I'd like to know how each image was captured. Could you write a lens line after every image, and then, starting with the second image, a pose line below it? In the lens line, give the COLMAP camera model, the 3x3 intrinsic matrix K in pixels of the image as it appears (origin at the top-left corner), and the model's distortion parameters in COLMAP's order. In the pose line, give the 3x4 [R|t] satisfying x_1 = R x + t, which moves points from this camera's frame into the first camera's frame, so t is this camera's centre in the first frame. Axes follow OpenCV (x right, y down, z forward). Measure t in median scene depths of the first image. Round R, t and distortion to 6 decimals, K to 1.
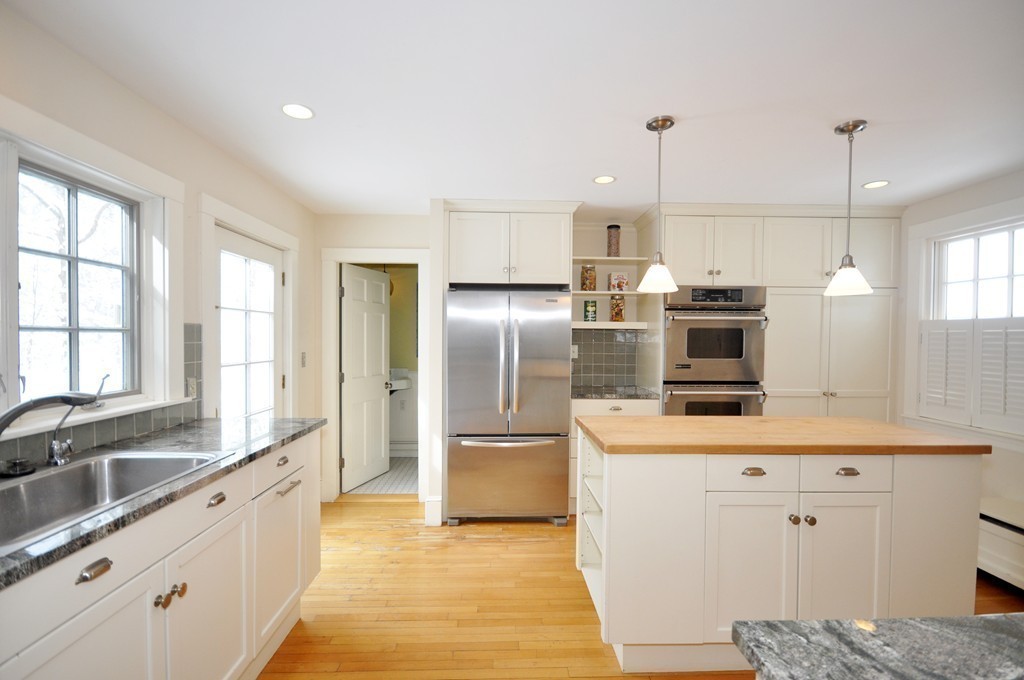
lens RADIAL K [[479.2, 0, 512.7], [0, 479.2, 347.8], [0, 0, 1]] dist [-0.014856, -0.000835]
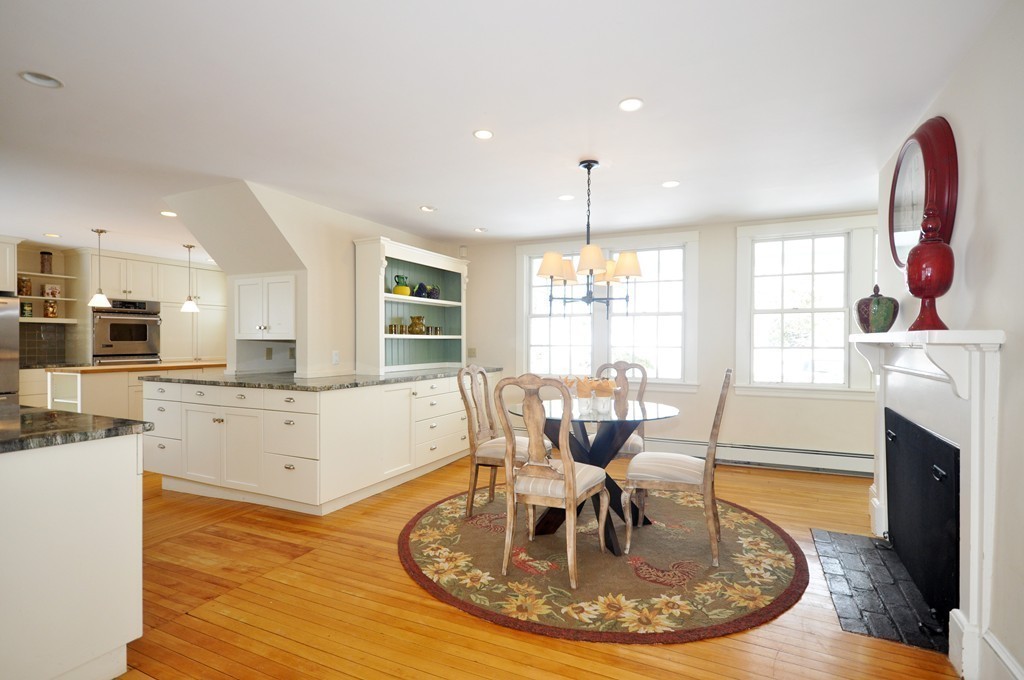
lens RADIAL K [[479.2, 0, 517.8], [0, 479.2, 346.5], [0, 0, 1]] dist [-0.014856, -0.000835]
pose [[0.456170, -0.017485, 0.889721, -0.467228], [0.020138, 0.999754, 0.009323, 0.054174], [-0.889665, 0.013664, 0.456410, -1.046362]]
